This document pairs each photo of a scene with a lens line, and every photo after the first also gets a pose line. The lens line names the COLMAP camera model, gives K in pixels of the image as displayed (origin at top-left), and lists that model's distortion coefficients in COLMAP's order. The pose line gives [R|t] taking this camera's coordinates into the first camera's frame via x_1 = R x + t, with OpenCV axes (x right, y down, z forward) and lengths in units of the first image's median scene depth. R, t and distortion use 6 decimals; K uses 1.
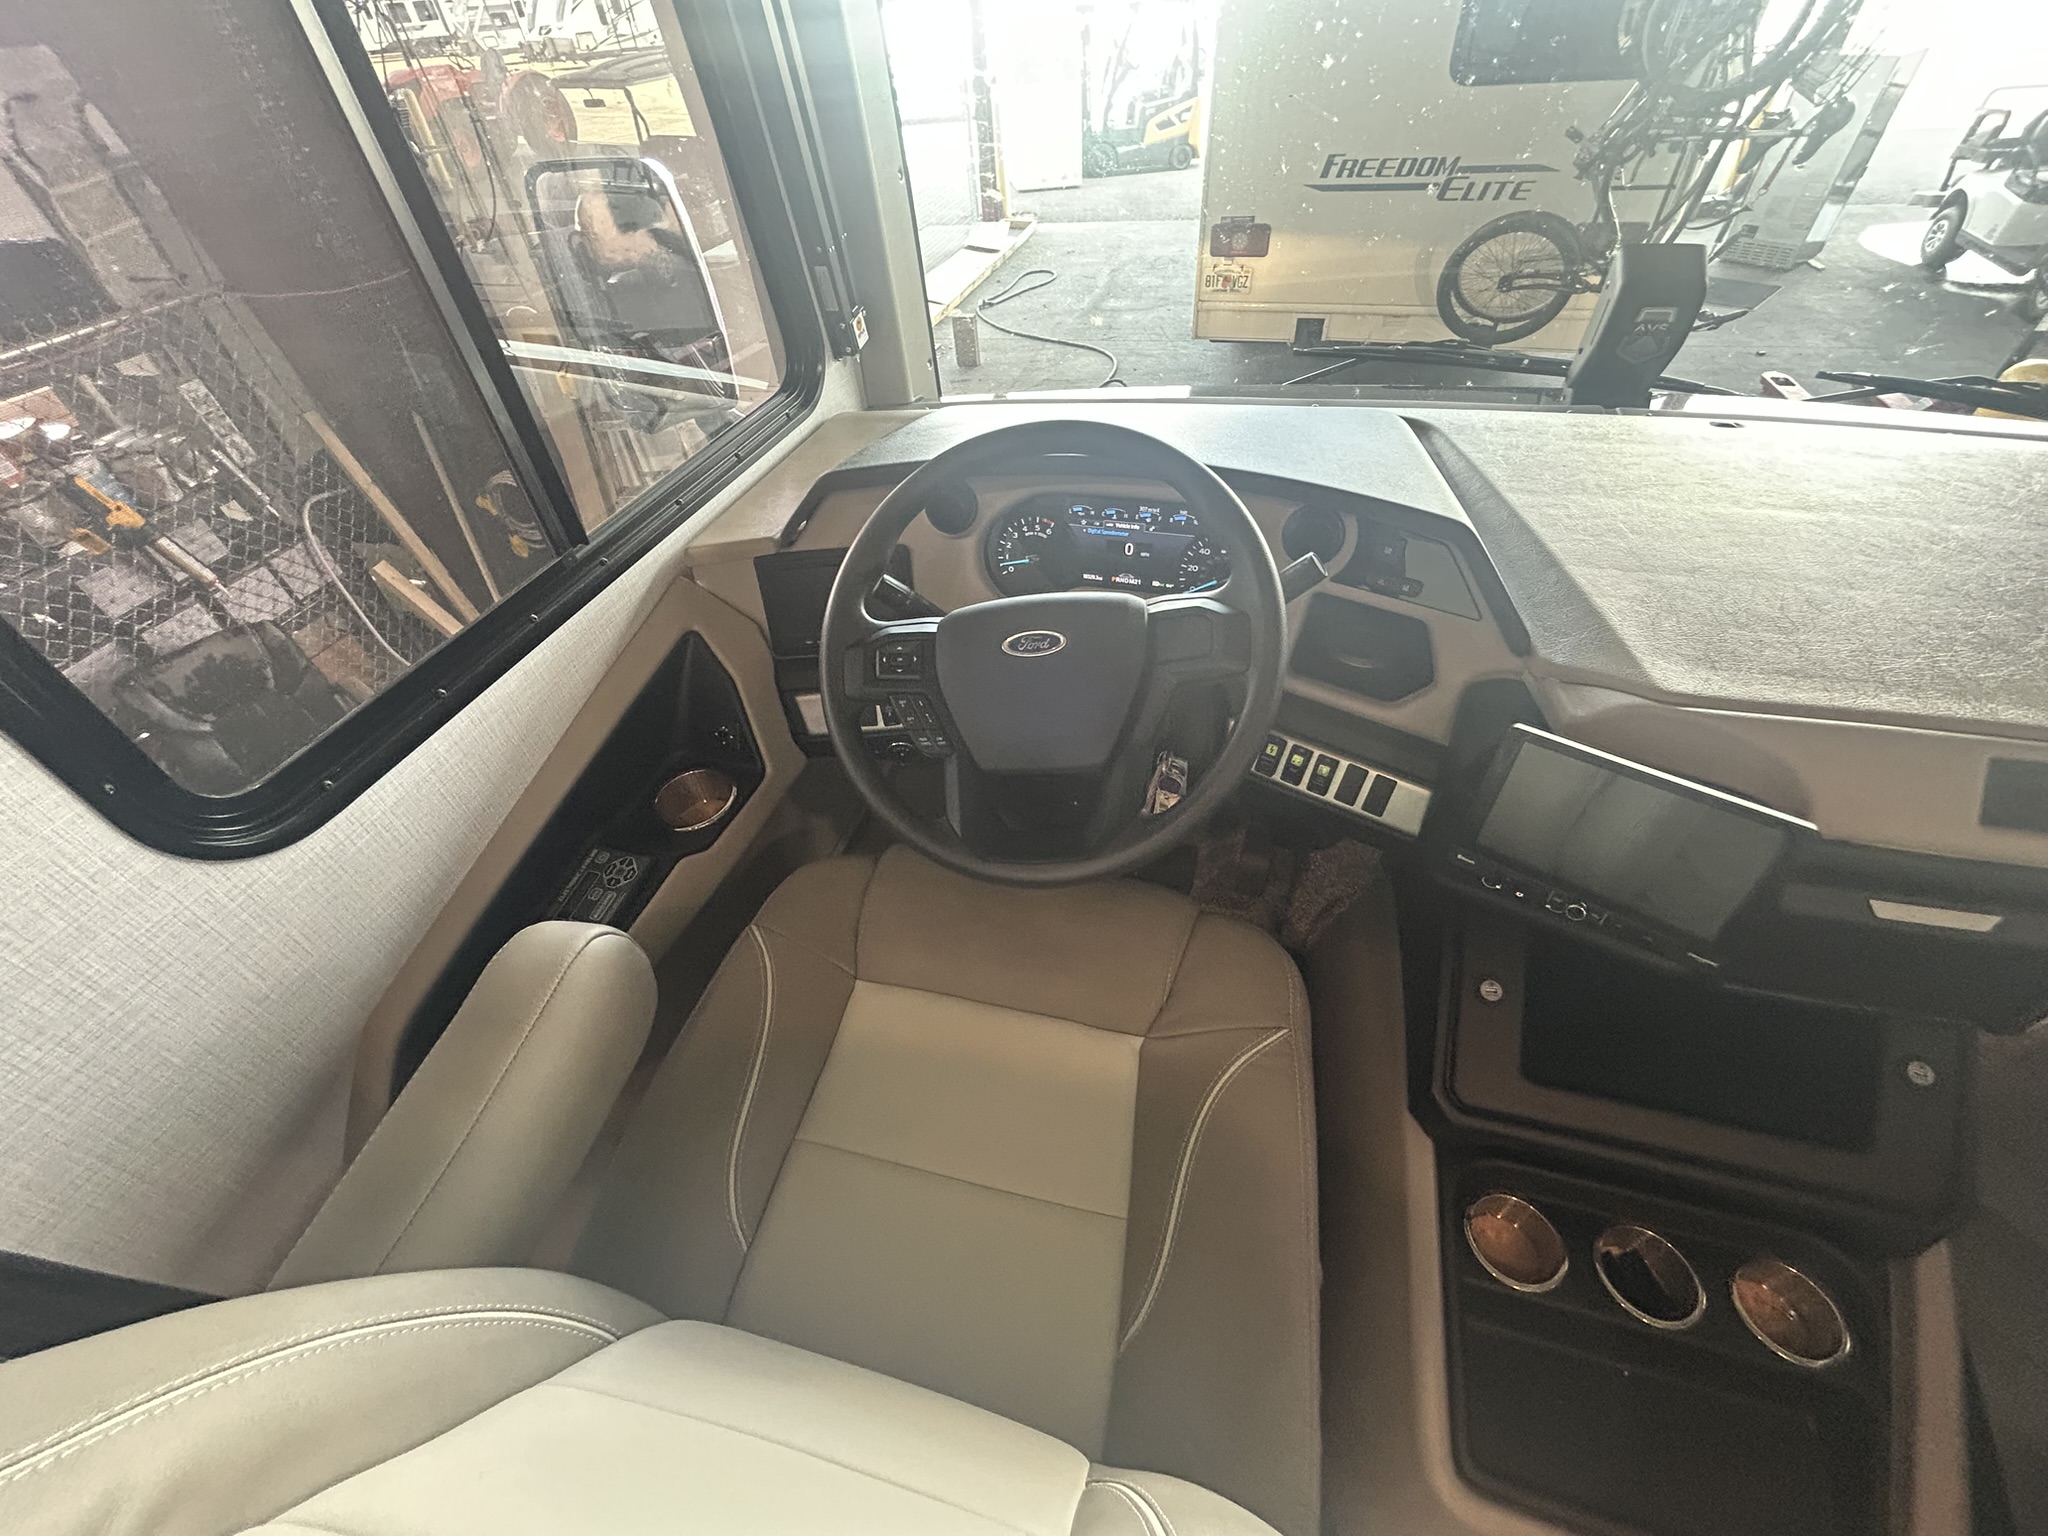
lens RADIAL K [[824.2, 0, 1019.9], [0, 824.2, 760.1], [0, 0, 1]] dist [-0.001834, 0.000047]
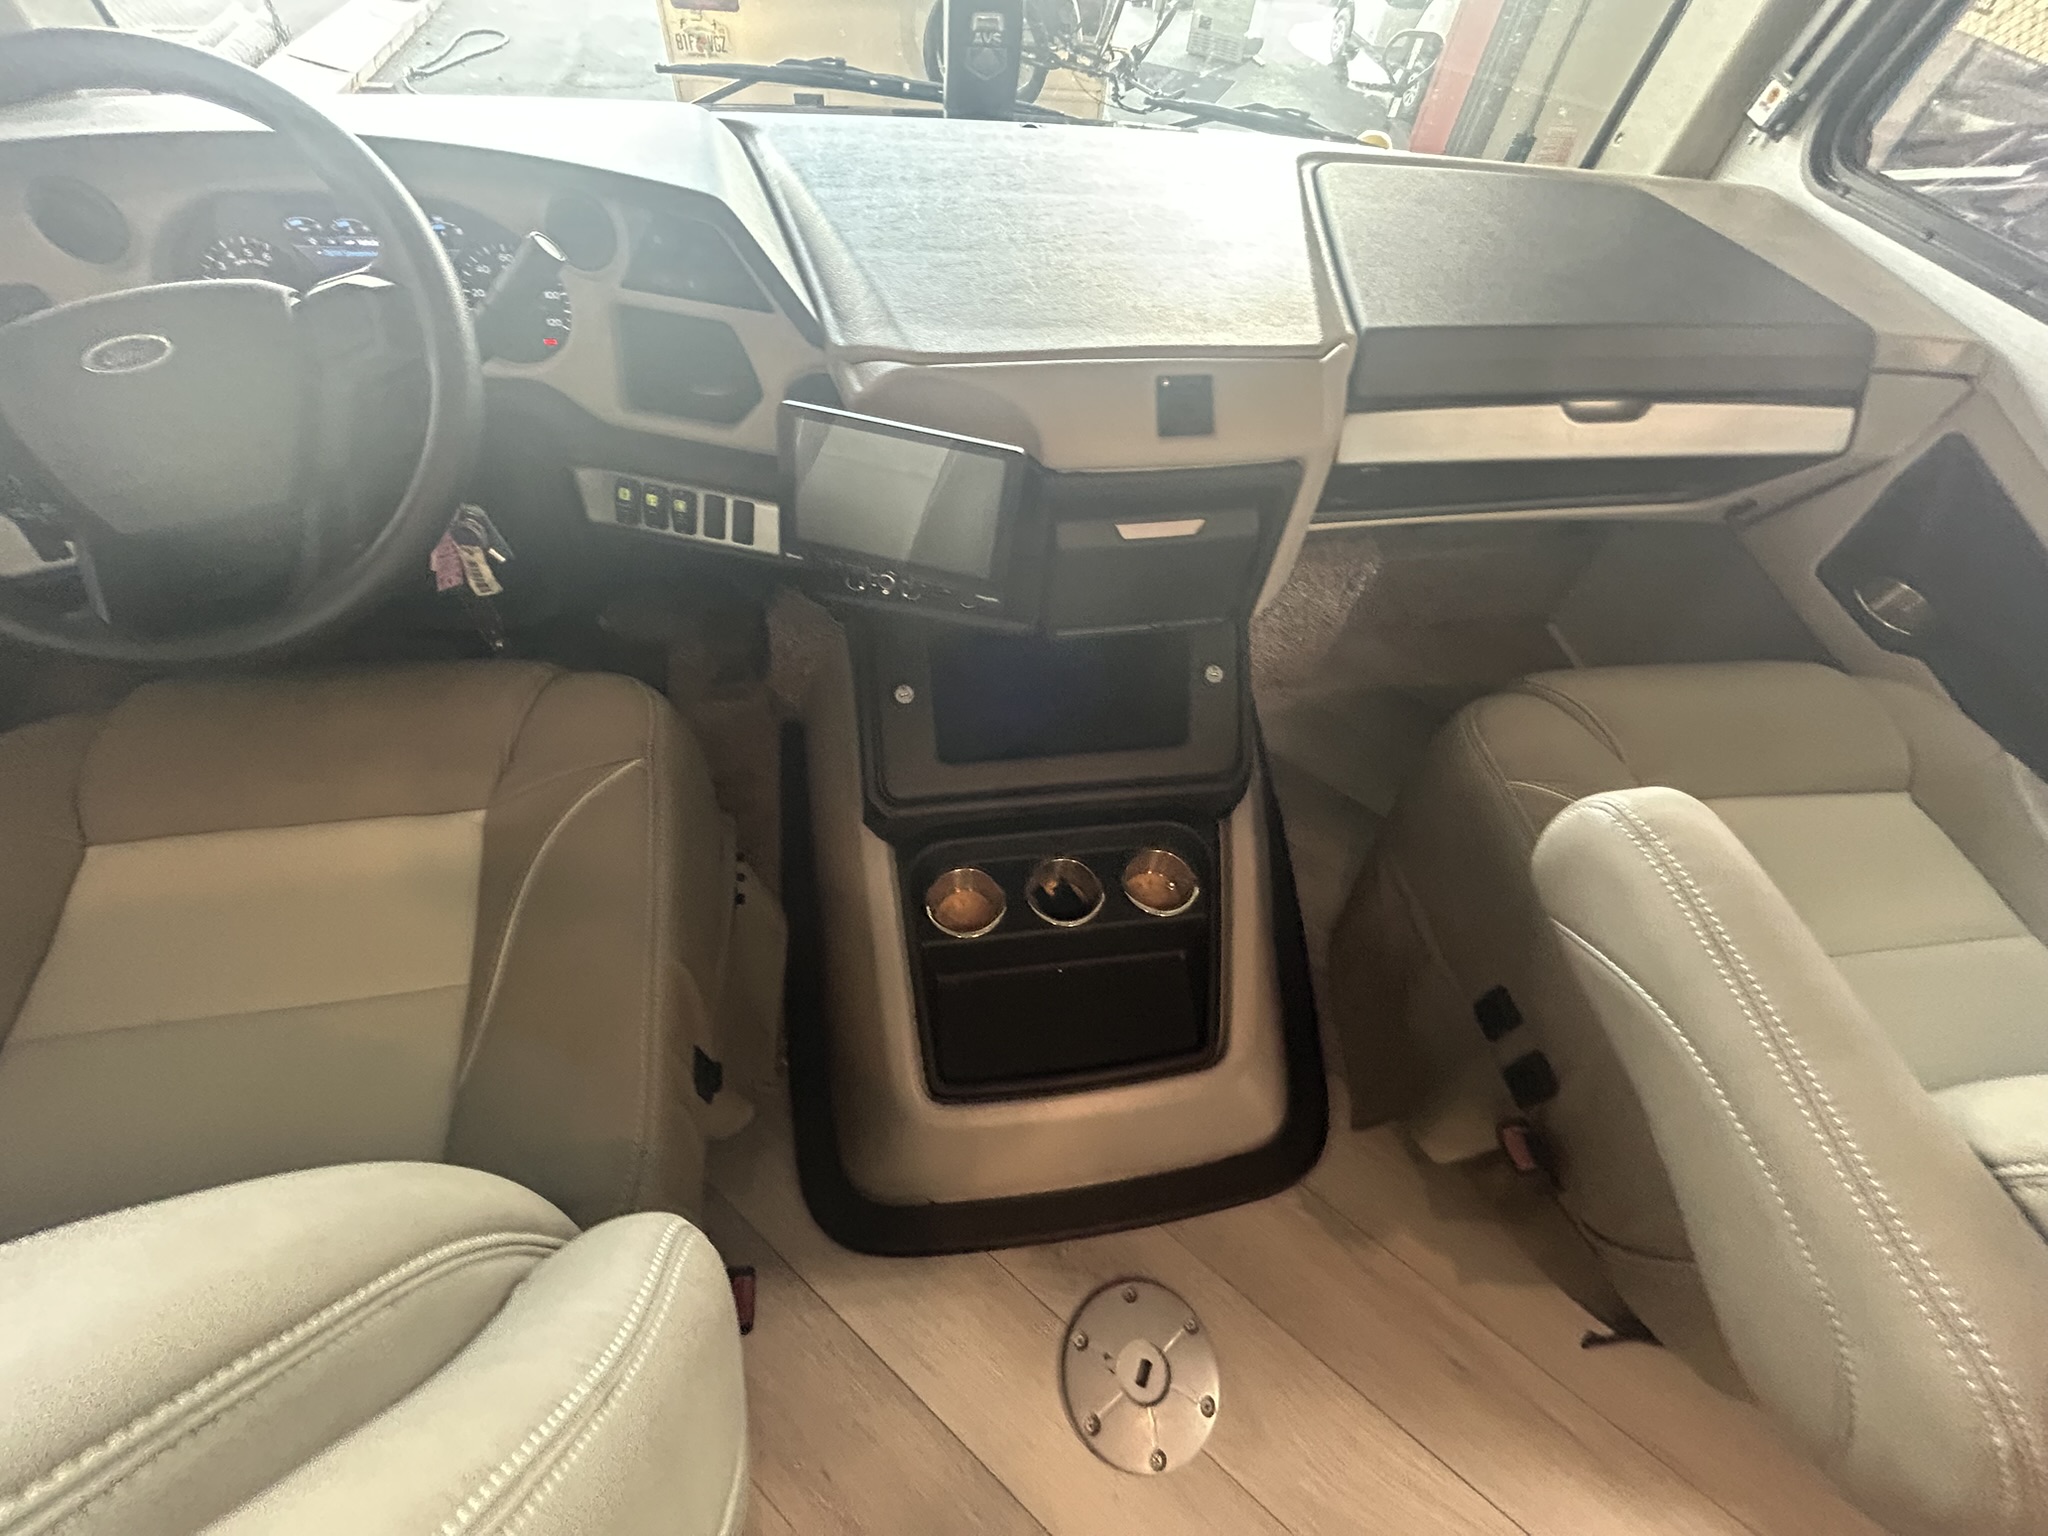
lens RADIAL K [[824.2, 0, 1019.9], [0, 824.2, 760.1], [0, 0, 1]] dist [-0.001834, 0.000047]
pose [[0.901908, -0.252302, 0.350580, 0.106880], [0.190279, 0.960744, 0.201904, 0.059881], [-0.387758, -0.115391, 0.914510, -0.017530]]
